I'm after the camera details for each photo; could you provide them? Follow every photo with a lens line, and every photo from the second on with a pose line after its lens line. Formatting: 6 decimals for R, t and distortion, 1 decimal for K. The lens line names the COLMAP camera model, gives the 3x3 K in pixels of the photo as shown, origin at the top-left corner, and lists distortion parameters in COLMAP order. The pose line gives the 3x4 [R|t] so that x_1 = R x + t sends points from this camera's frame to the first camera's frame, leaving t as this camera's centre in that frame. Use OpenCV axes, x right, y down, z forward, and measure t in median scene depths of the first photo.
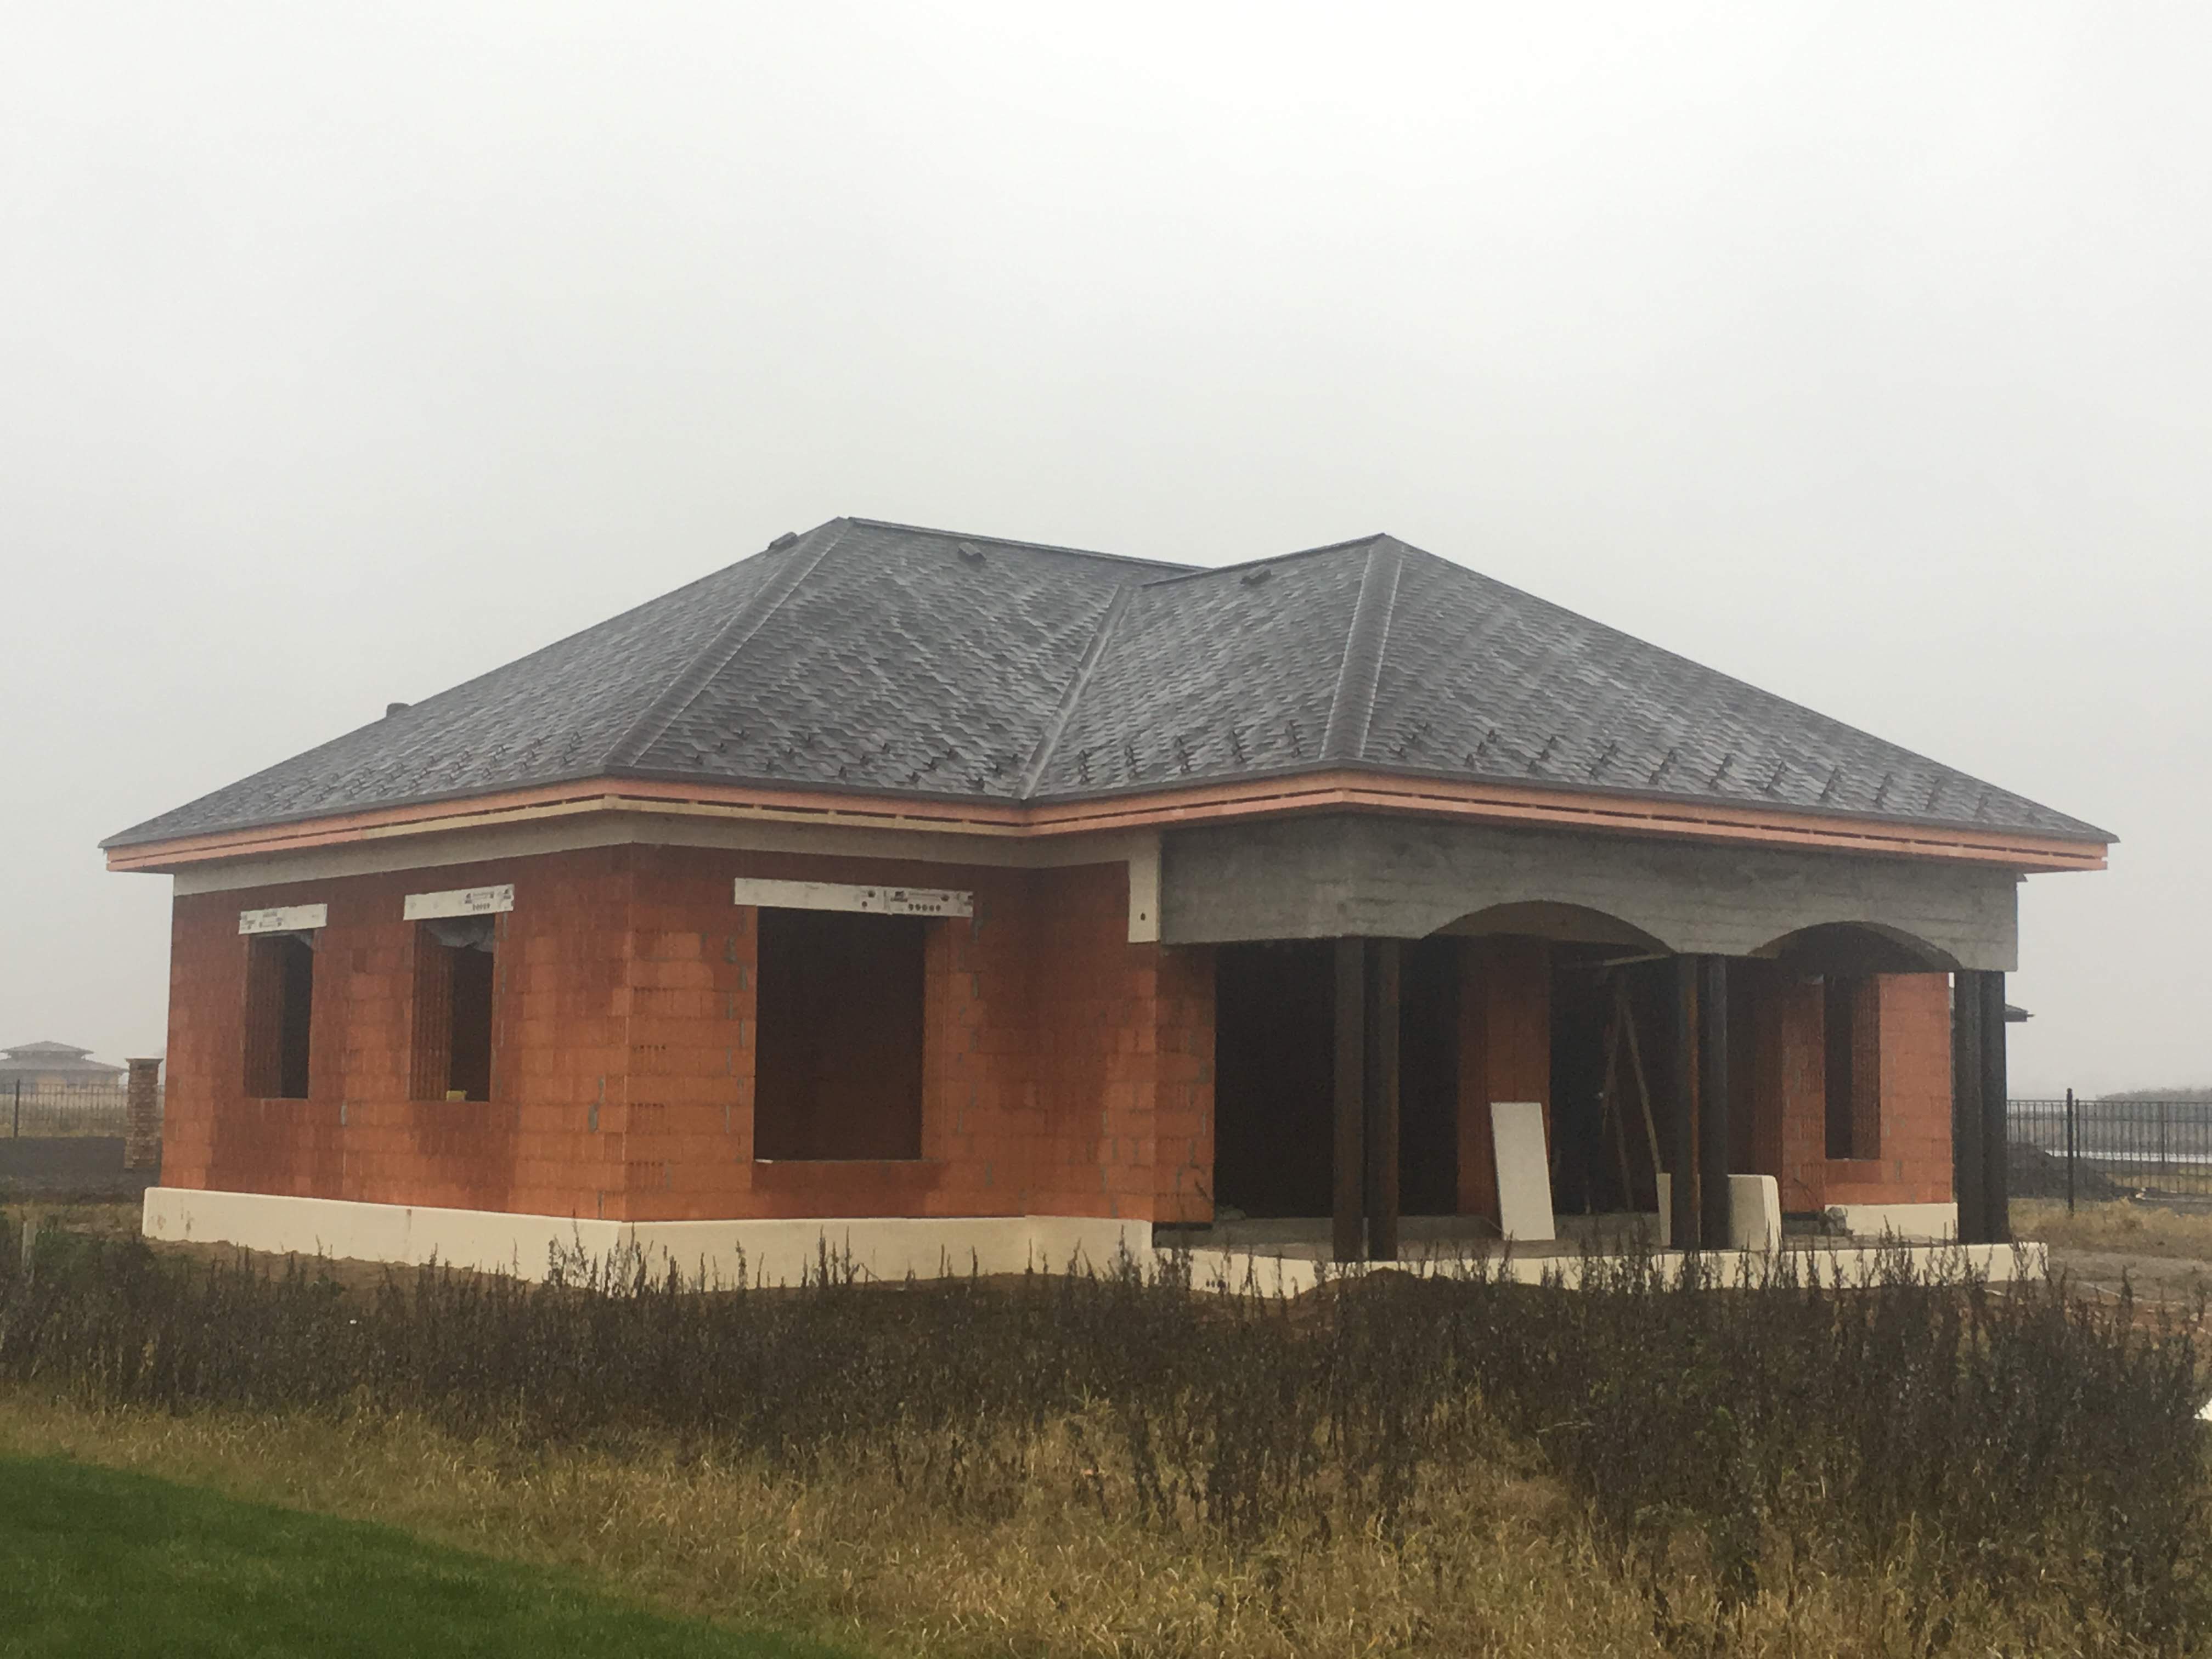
lens RADIAL K [[3267.1, 0, 1106.0], [0, 3267.1, 829.5], [0, 0, 1]] dist [0.007873, -0.003786]
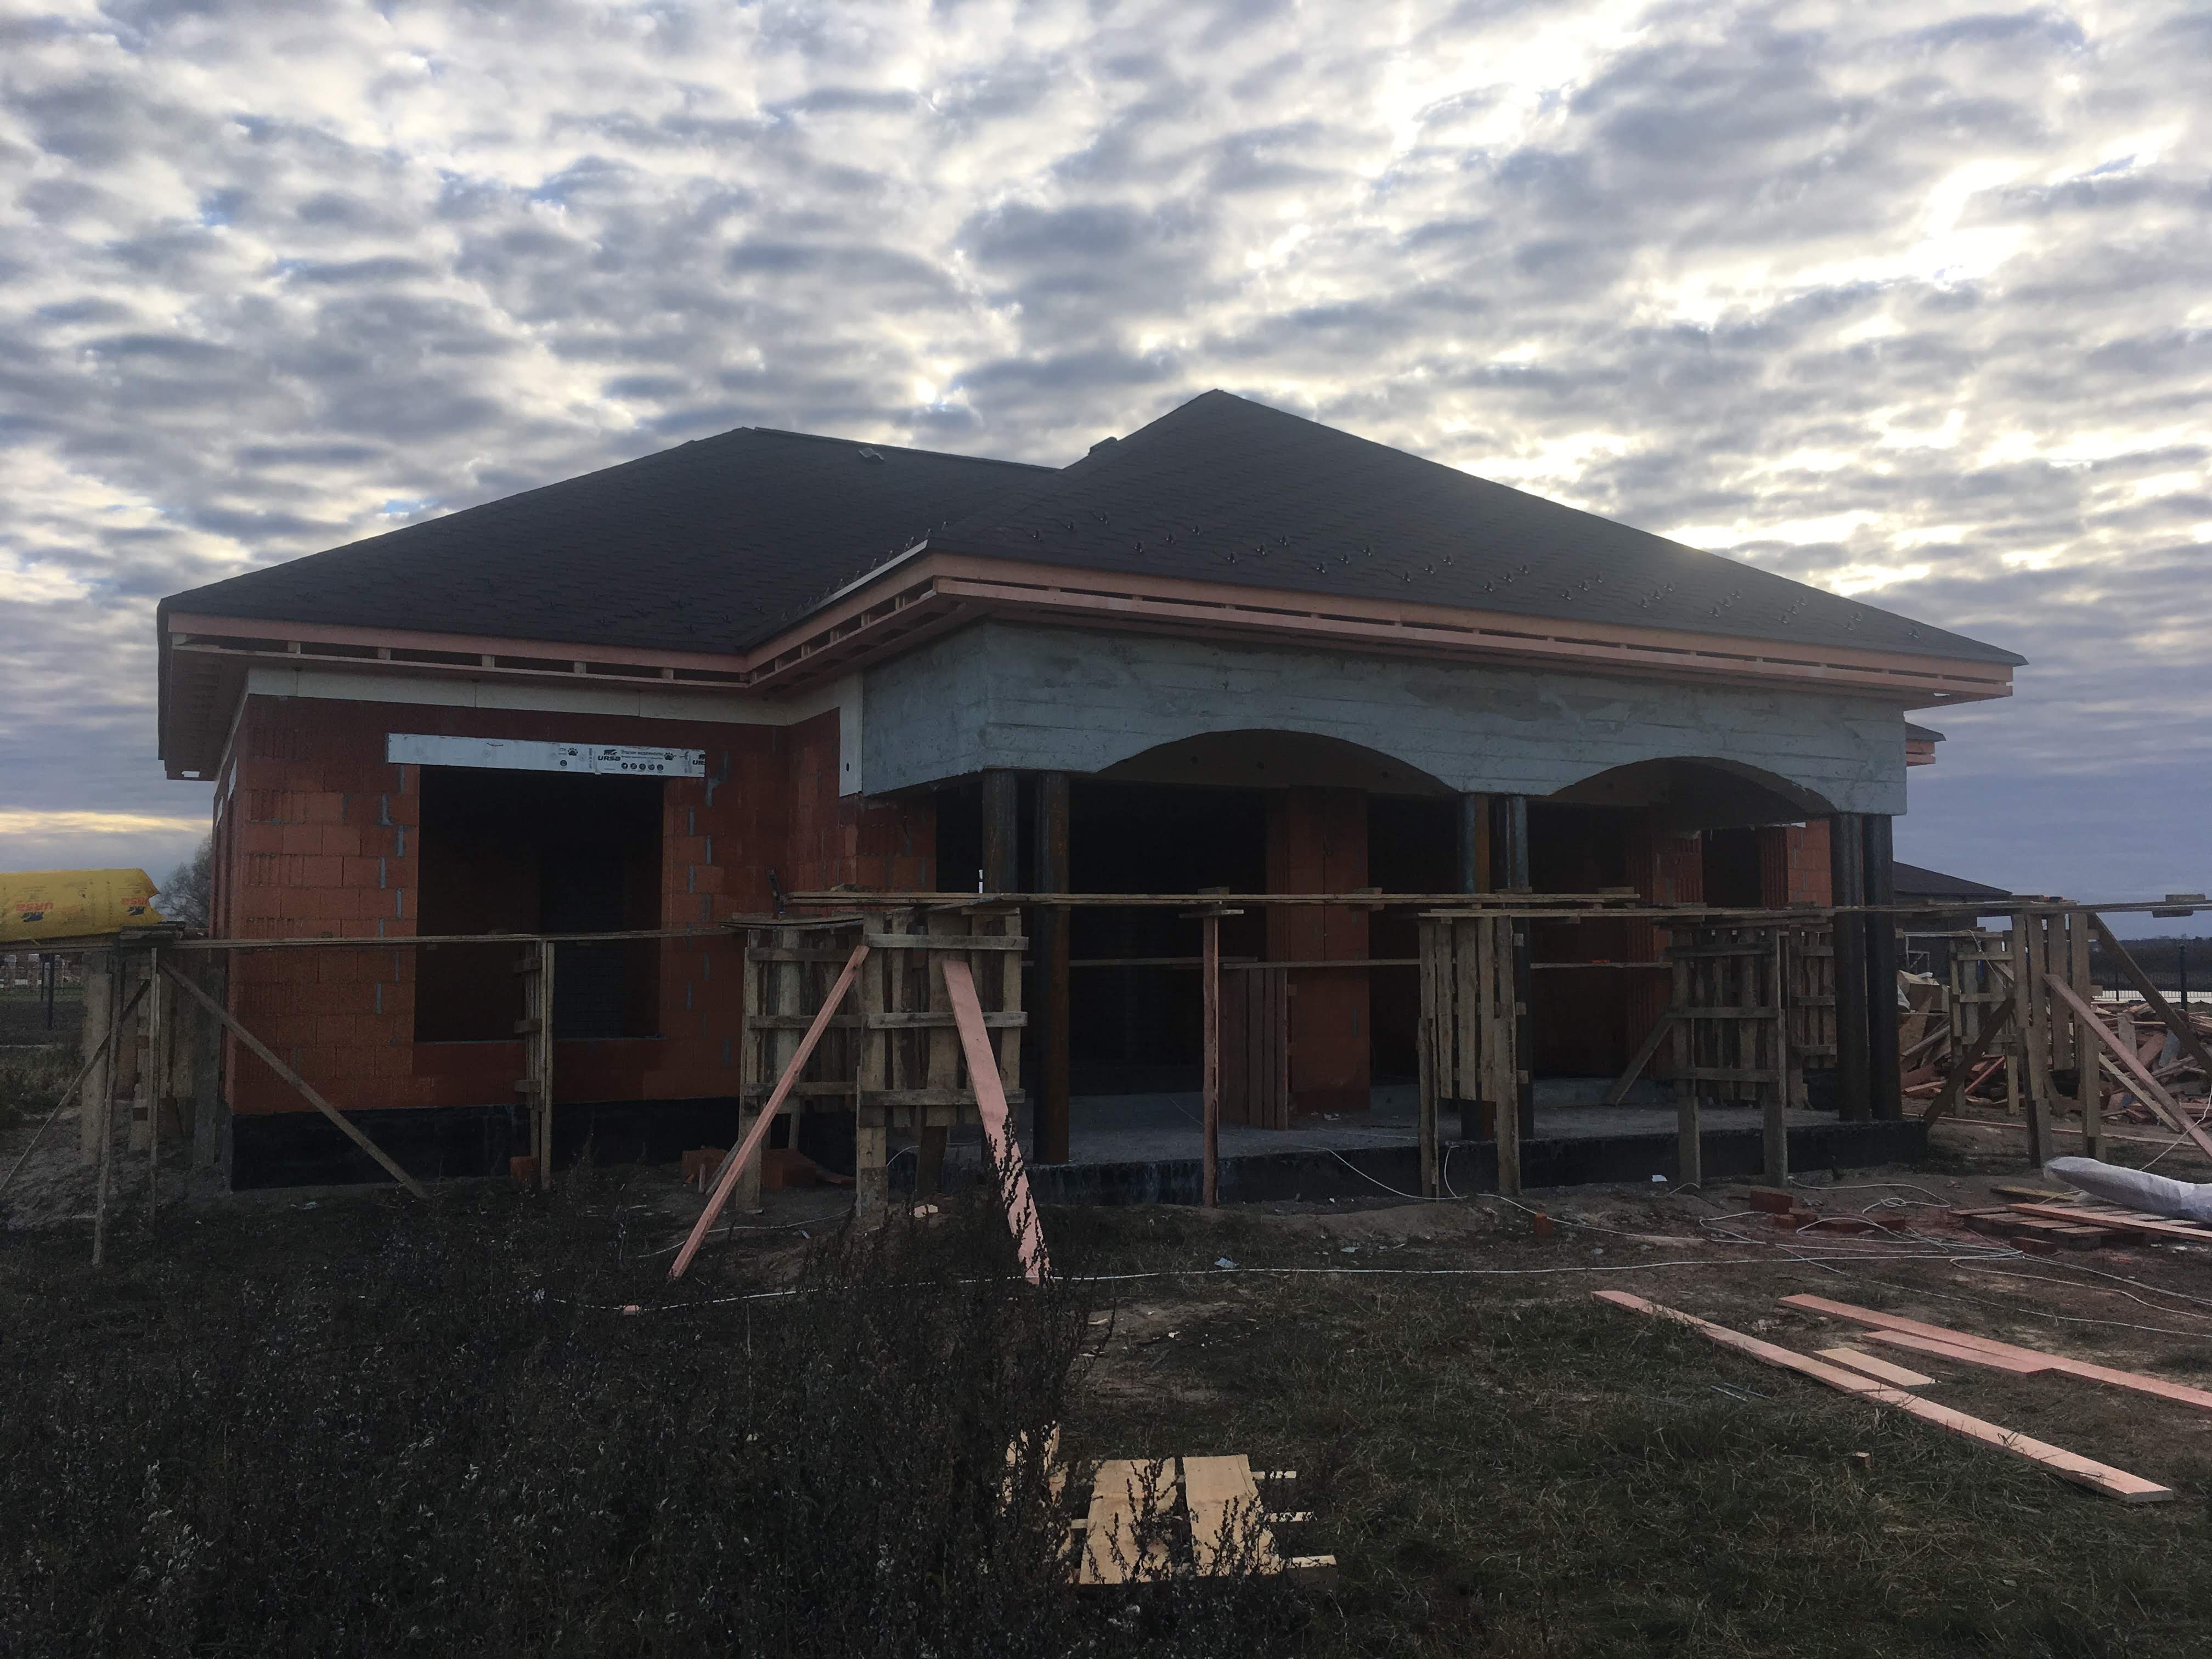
lens RADIAL K [[1946.2, 0, 1106.0], [0, 1946.2, 829.5], [0, 0, 1]] dist [0.042977, -0.009043]
pose [[0.985593, -0.023487, -0.167495, 0.168350], [0.025498, 0.999626, 0.009870, 0.039990], [0.167200, -0.013998, 0.985824, 0.480814]]
